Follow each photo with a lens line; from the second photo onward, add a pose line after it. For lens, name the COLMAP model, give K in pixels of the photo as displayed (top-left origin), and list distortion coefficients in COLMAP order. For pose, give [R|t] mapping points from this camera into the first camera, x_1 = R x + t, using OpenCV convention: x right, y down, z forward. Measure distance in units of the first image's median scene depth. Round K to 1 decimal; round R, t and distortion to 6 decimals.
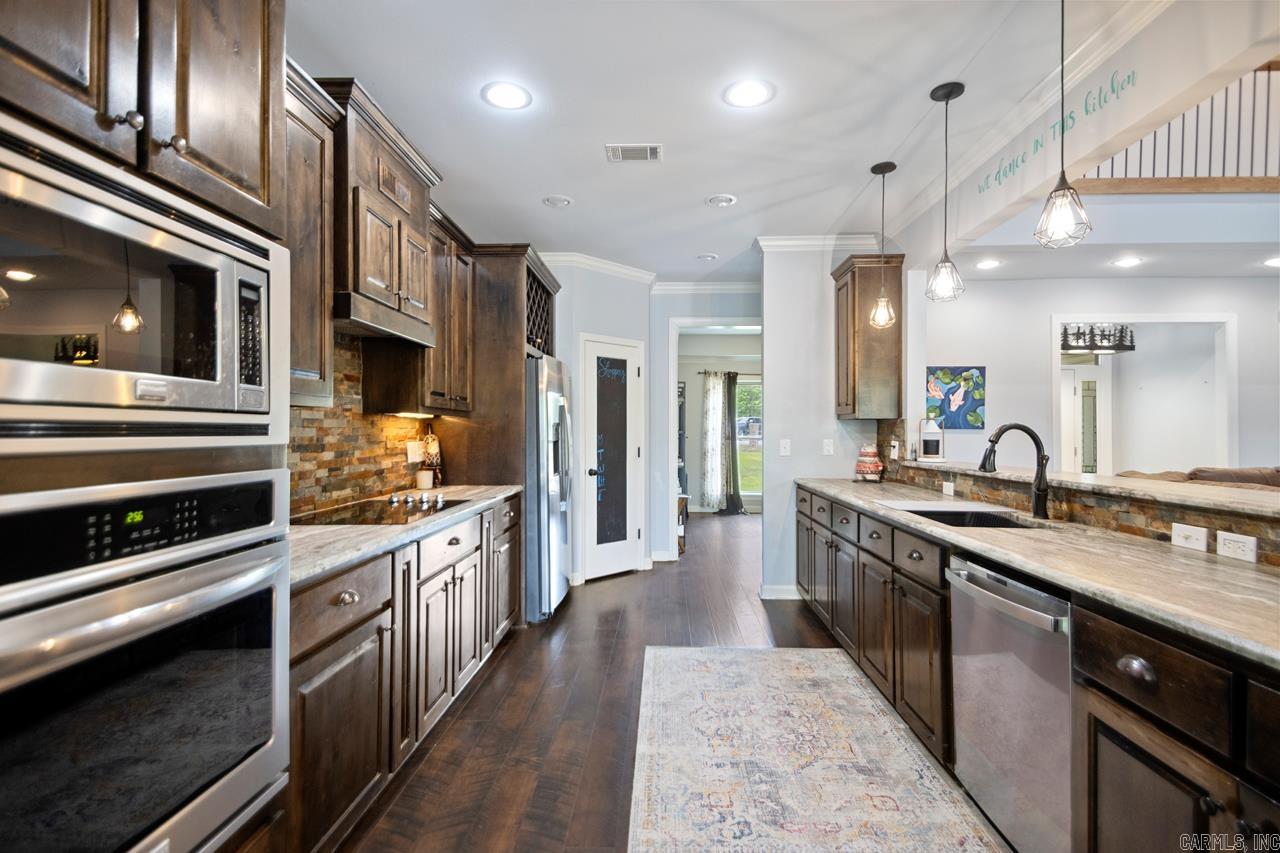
lens RADIAL K [[588.2, 0, 648.1], [0, 588.2, 430.0], [0, 0, 1]] dist [0.020405, -0.013992]
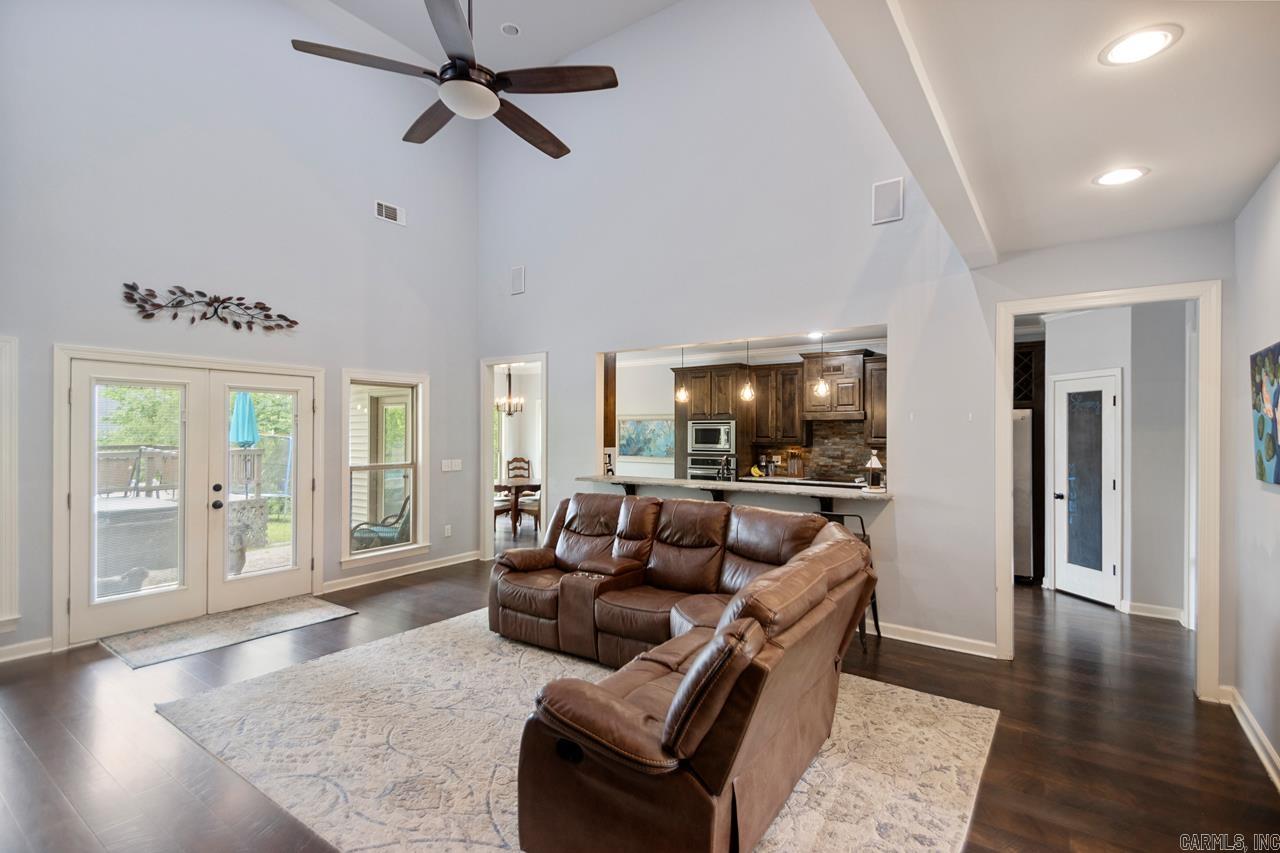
lens RADIAL K [[588.2, 0, 664.3], [0, 588.2, 429.6], [0, 0, 1]] dist [0.020405, -0.013992]
pose [[-0.527918, -0.007178, -0.849265, 2.321242], [-0.001434, 0.999970, -0.007560, -0.084419], [0.849294, -0.002773, -0.527913, 1.715592]]
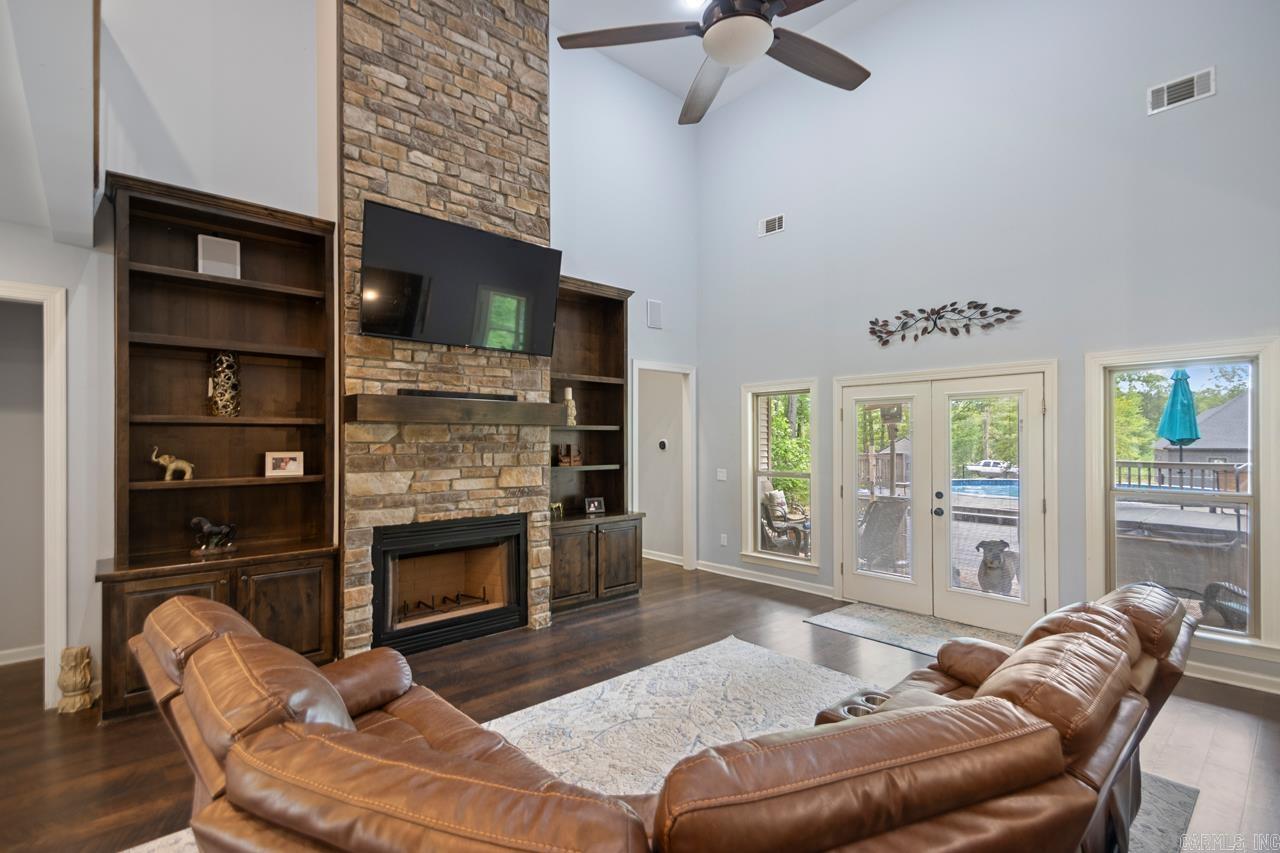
lens RADIAL K [[588.2, 0, 645.4], [0, 588.2, 436.5], [0, 0, 1]] dist [0.020405, -0.013992]
pose [[-0.694979, 0.004939, 0.719013, 0.892691], [-0.002327, 0.999956, -0.009119, -0.083057], [-0.719026, -0.008011, -0.694937, 1.550874]]
